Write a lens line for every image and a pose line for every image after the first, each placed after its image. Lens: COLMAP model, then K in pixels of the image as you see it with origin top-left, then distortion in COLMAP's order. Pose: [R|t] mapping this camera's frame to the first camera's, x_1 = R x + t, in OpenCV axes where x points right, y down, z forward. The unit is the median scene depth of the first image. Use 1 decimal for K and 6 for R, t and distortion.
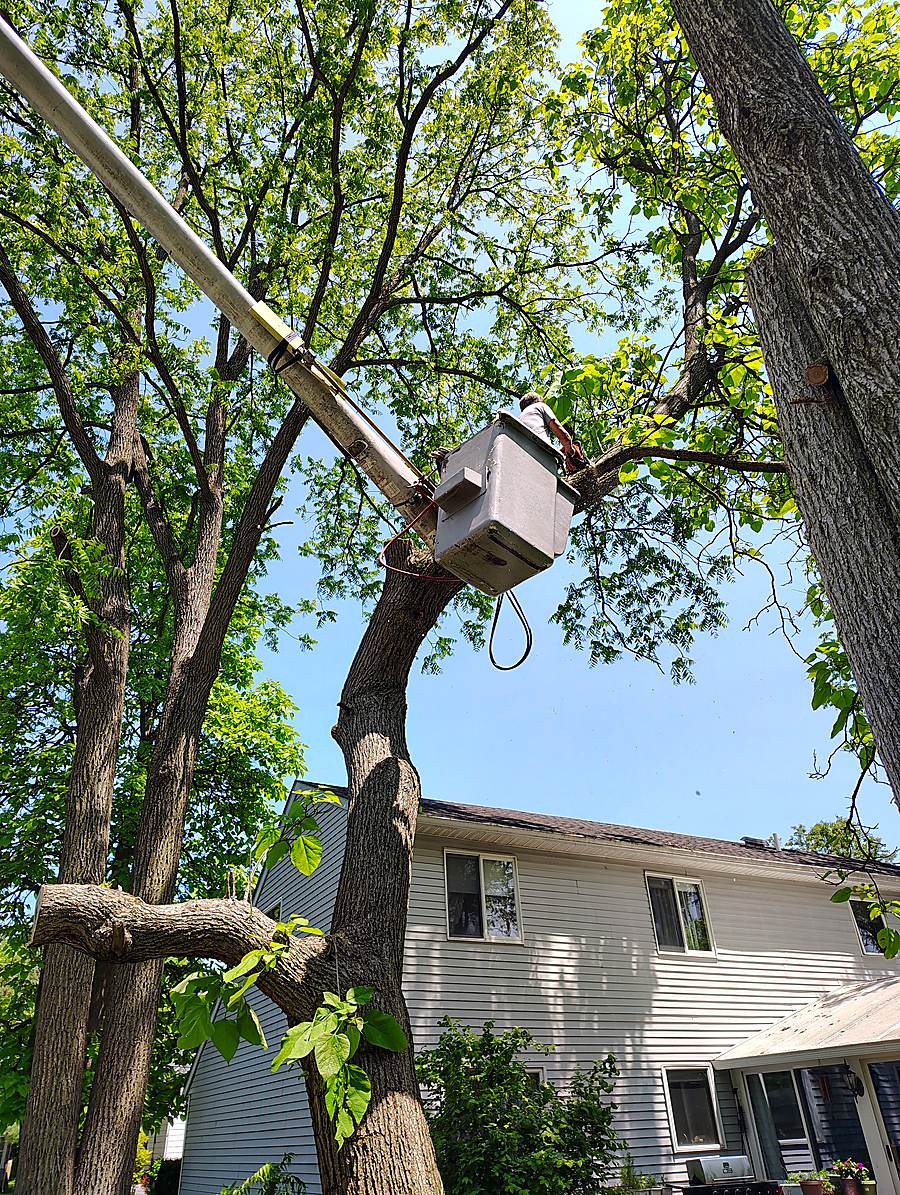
lens RADIAL K [[824.1, 0, 450.6], [0, 824.1, 610.1], [0, 0, 1]] dist [0.073531, -0.112747]
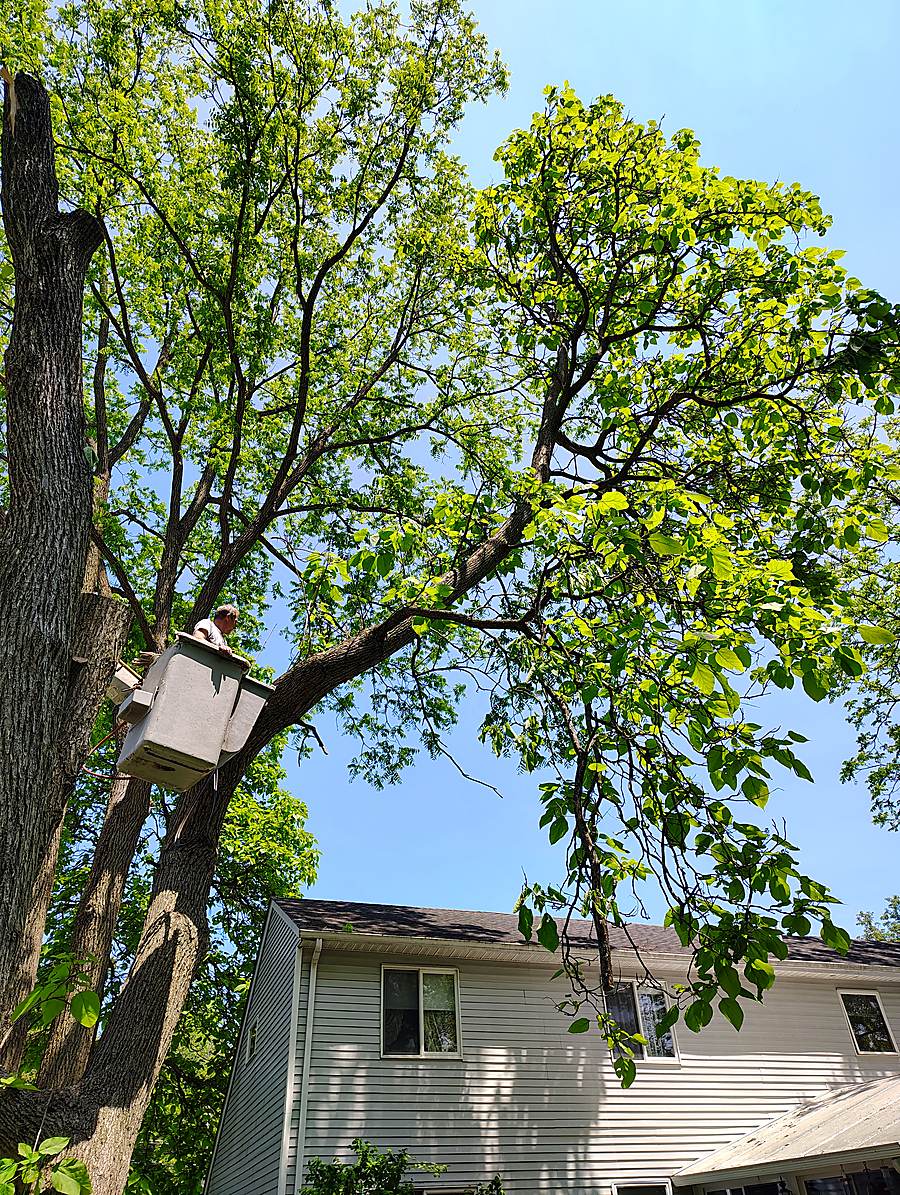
lens RADIAL K [[837.6, 0, 450.0], [0, 837.6, 597.5], [0, 0, 1]] dist [0.003911, -0.000230]
pose [[0.988932, -0.092287, -0.116175, 0.241323], [0.080222, 0.991277, -0.104566, -0.051543], [0.124811, 0.094088, 0.987709, -0.070348]]
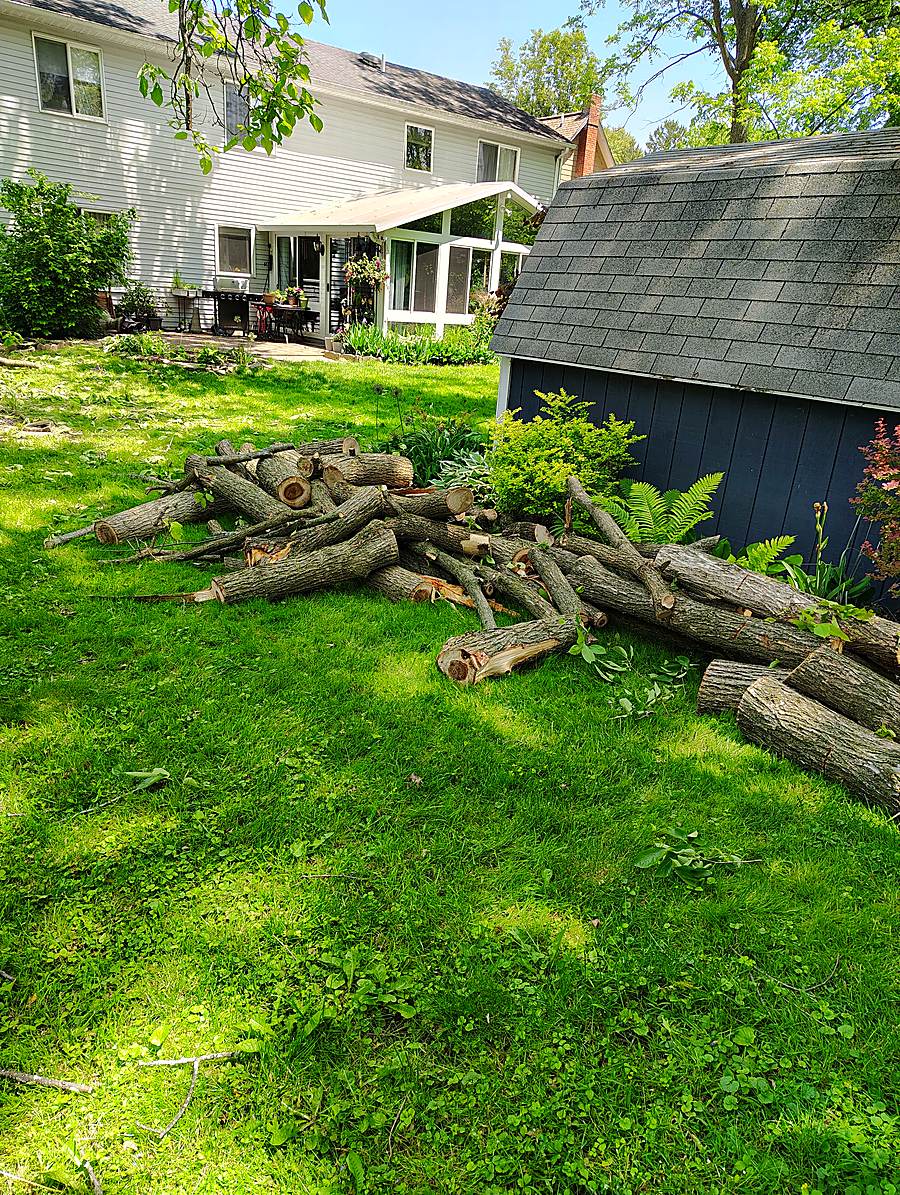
lens RADIAL K [[837.6, 0, 450.0], [0, 837.6, 597.5], [0, 0, 1]] dist [0.003911, -0.000230]
pose [[0.969140, 0.022038, 0.245525, 0.302647], [-0.207164, 0.612642, 0.762727, -0.272315], [-0.133610, -0.790053, 0.598301, -0.481094]]
